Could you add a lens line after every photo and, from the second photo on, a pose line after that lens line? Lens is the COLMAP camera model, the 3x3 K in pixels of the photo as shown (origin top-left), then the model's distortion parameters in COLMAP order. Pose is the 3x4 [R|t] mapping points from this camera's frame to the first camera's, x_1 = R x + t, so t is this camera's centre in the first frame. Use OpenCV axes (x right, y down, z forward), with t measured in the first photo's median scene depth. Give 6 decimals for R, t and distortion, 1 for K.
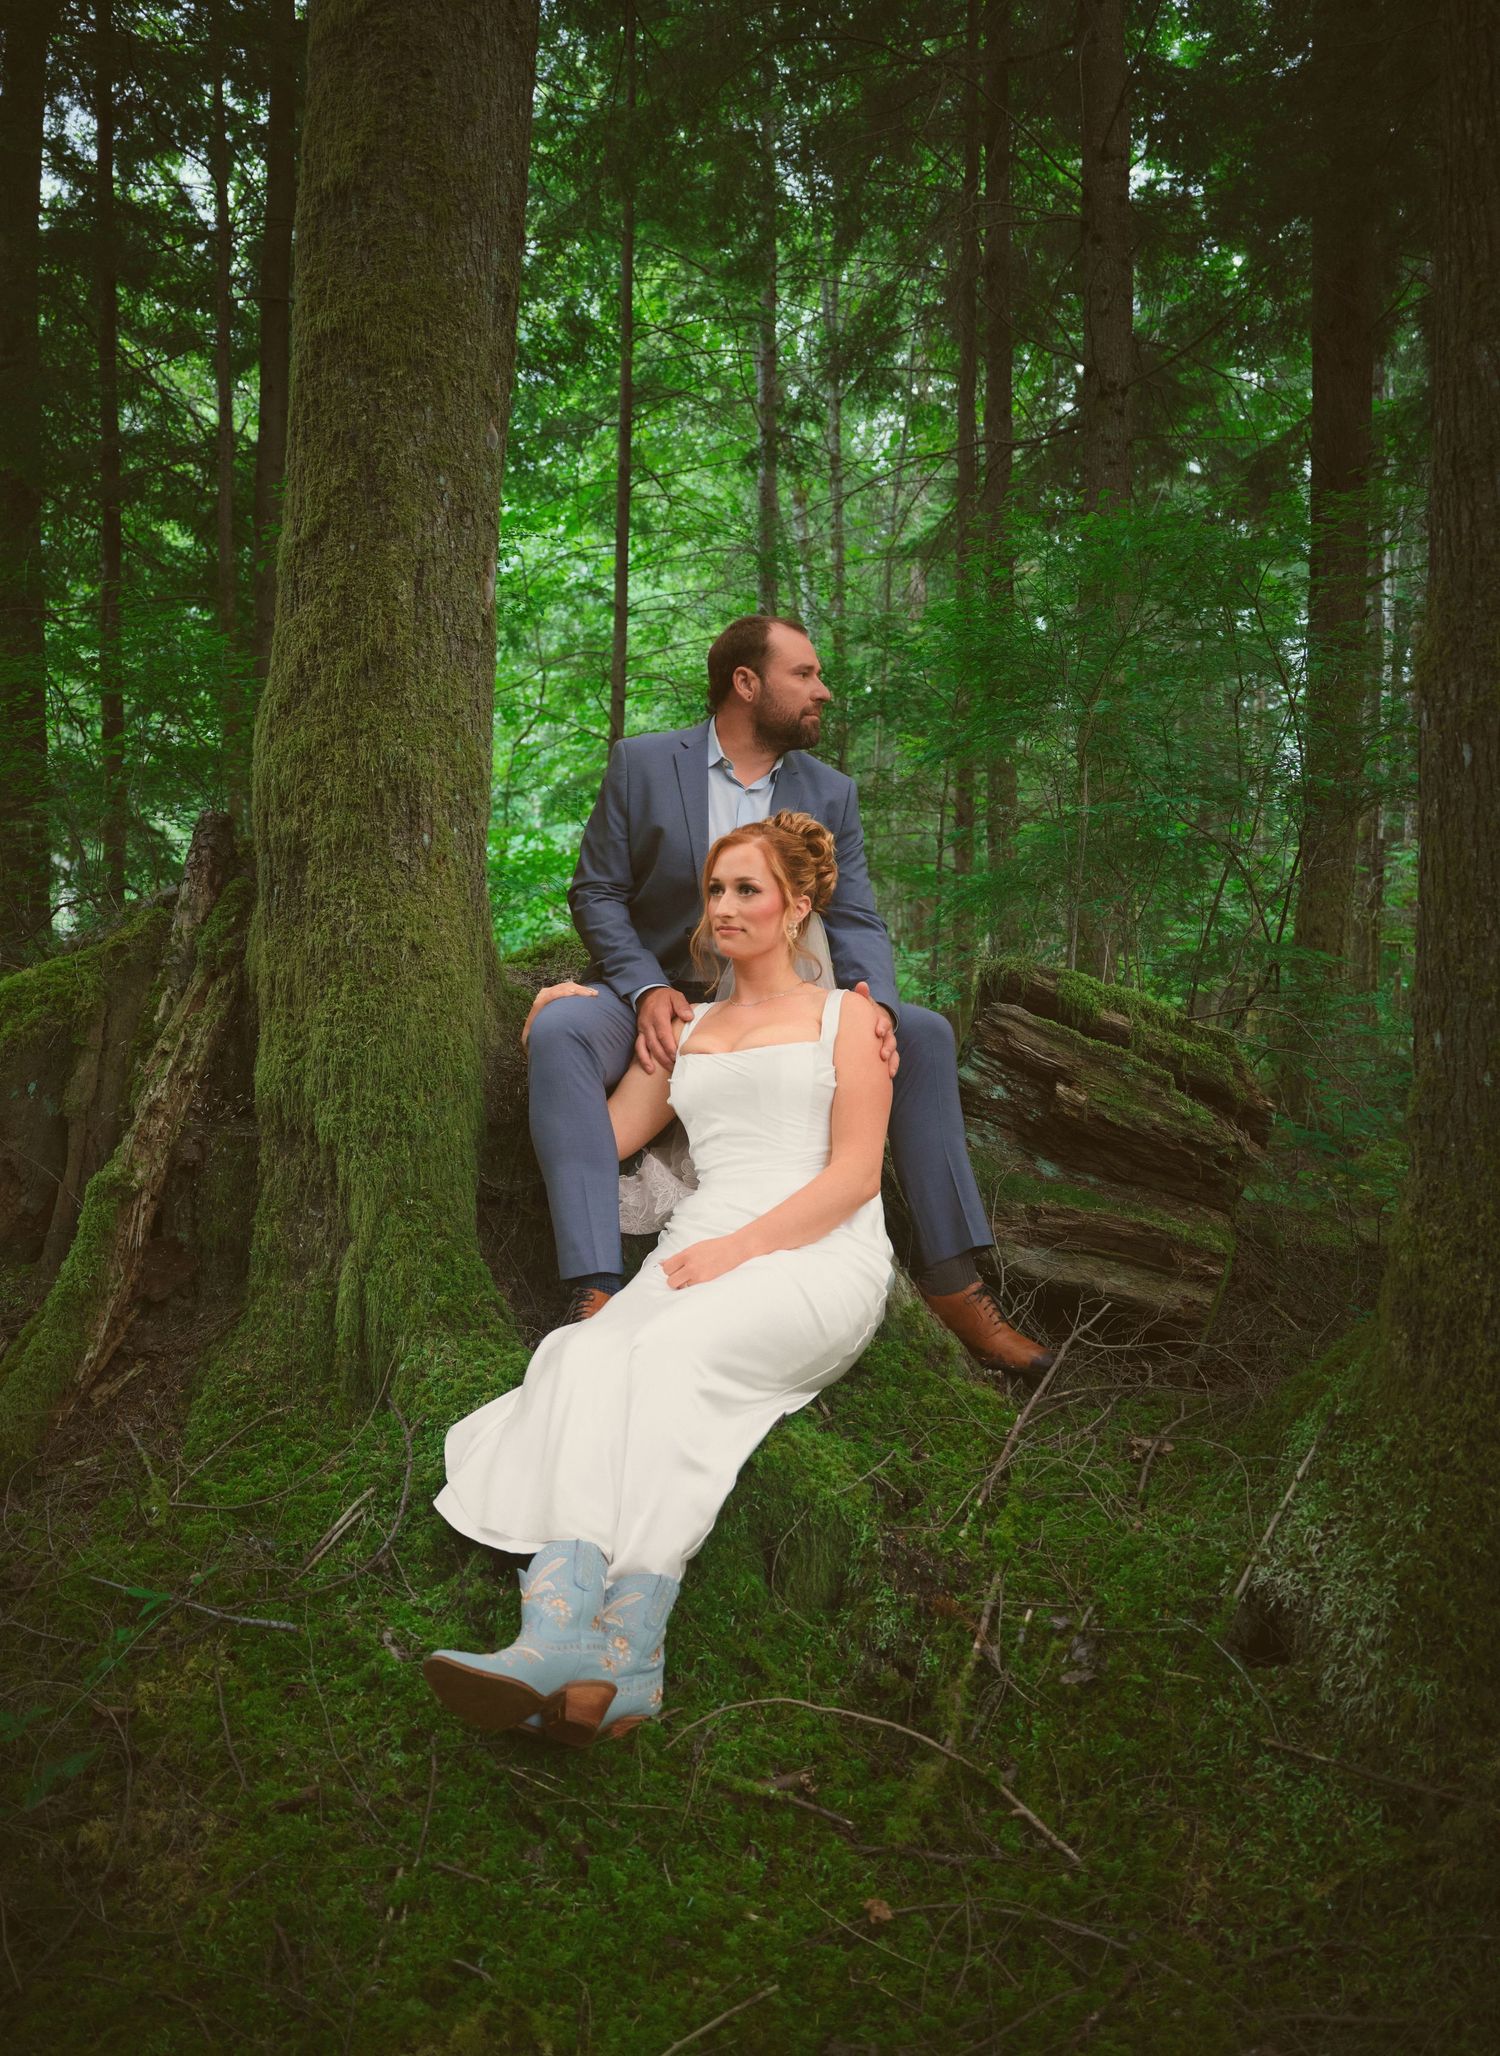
lens RADIAL K [[1550.8, 0, 750.0], [0, 1550.8, 1028.0], [0, 0, 1]] dist [0.000815, -0.039878]
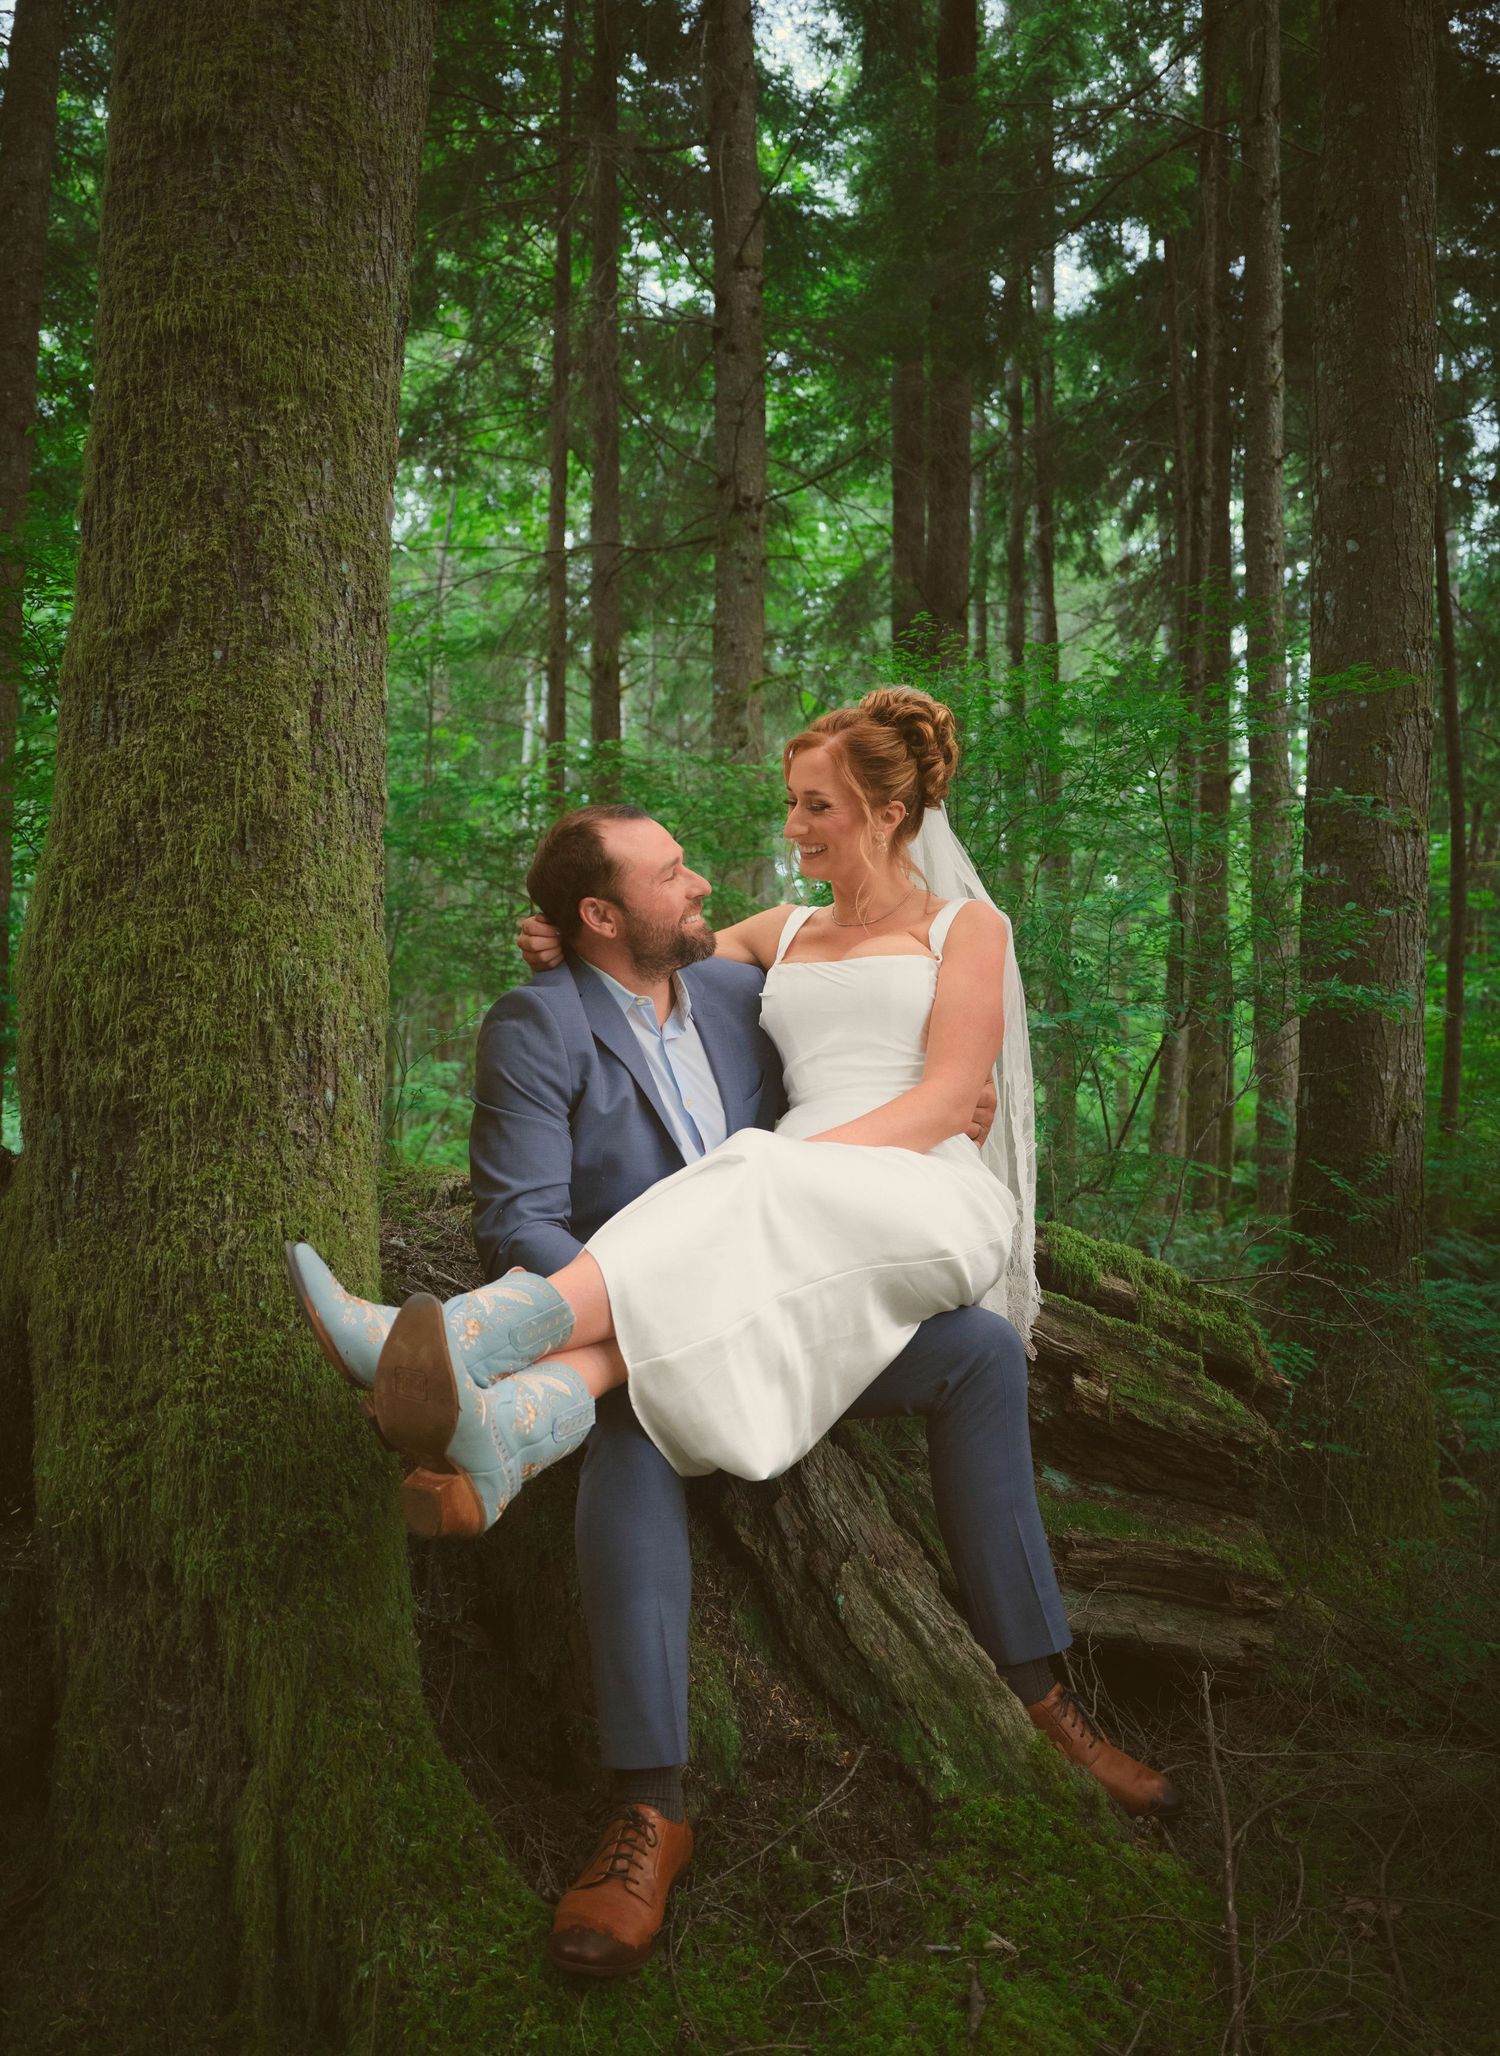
lens RADIAL K [[1598.3, 0, 750.0], [0, 1598.3, 1028.0], [0, 0, 1]] dist [0.000294, -0.039179]
pose [[0.948005, 0.010837, 0.318070, -0.254645], [0.008356, 0.998228, -0.058918, -0.108476], [-0.318145, 0.058512, 0.946235, 0.291035]]
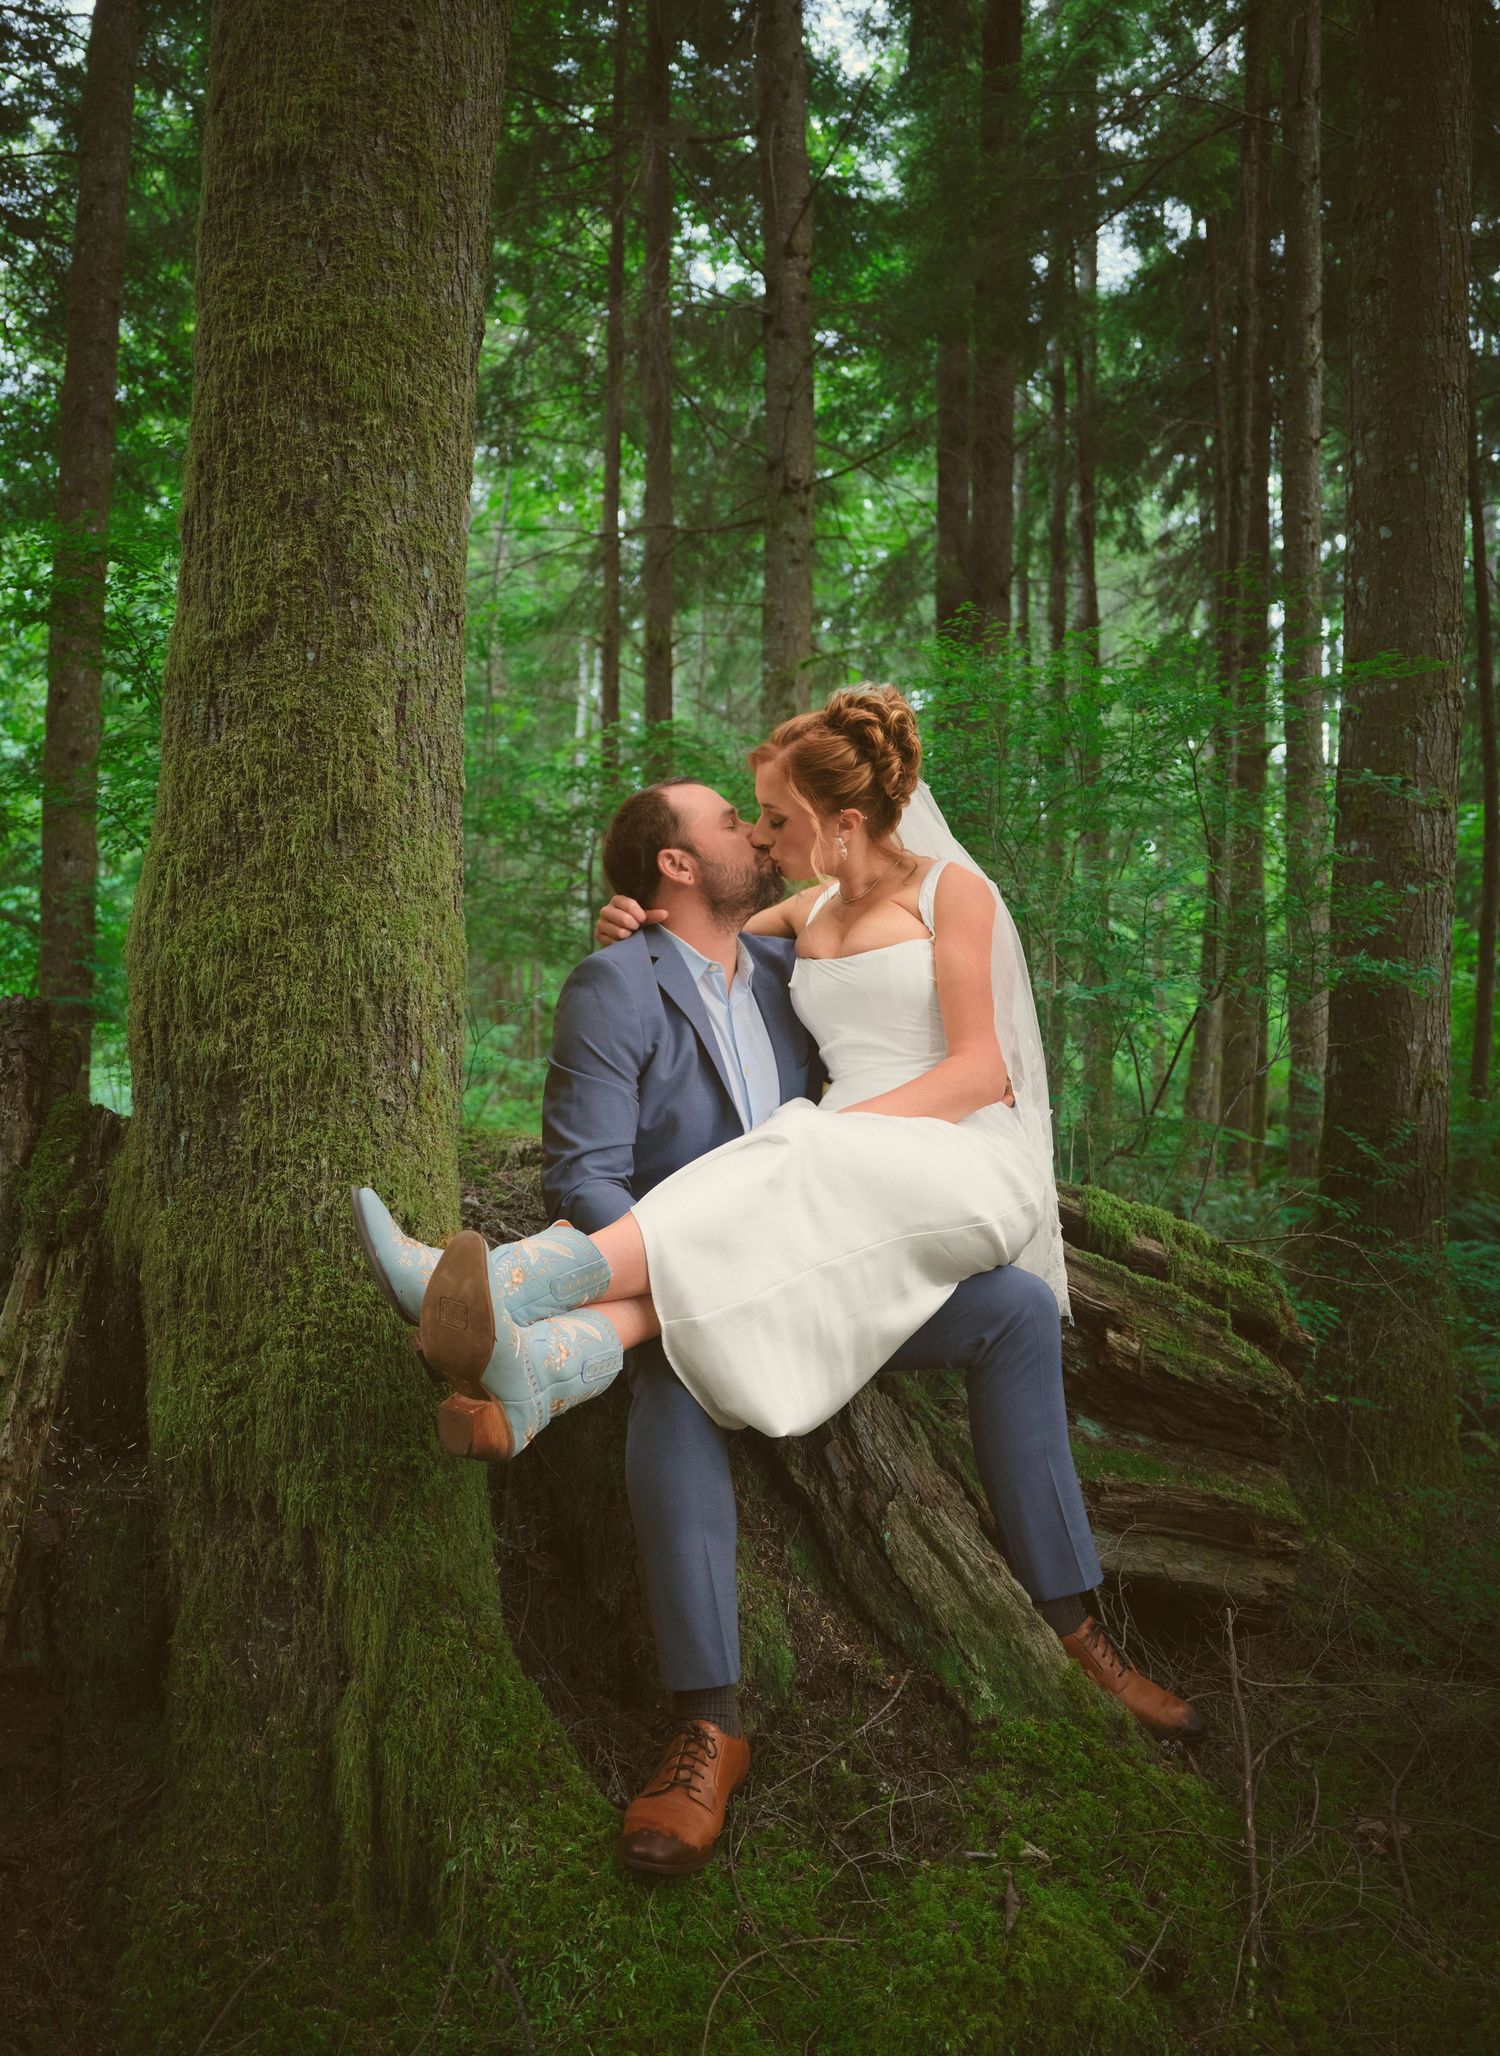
lens RADIAL K [[1550.8, 0, 750.0], [0, 1550.8, 1028.0], [0, 0, 1]] dist [0.000815, -0.039878]
pose [[0.956832, 0.006250, 0.290573, -0.267561], [0.004425, 0.999340, -0.036065, -0.112545], [-0.290607, 0.035794, 0.956173, 0.266296]]
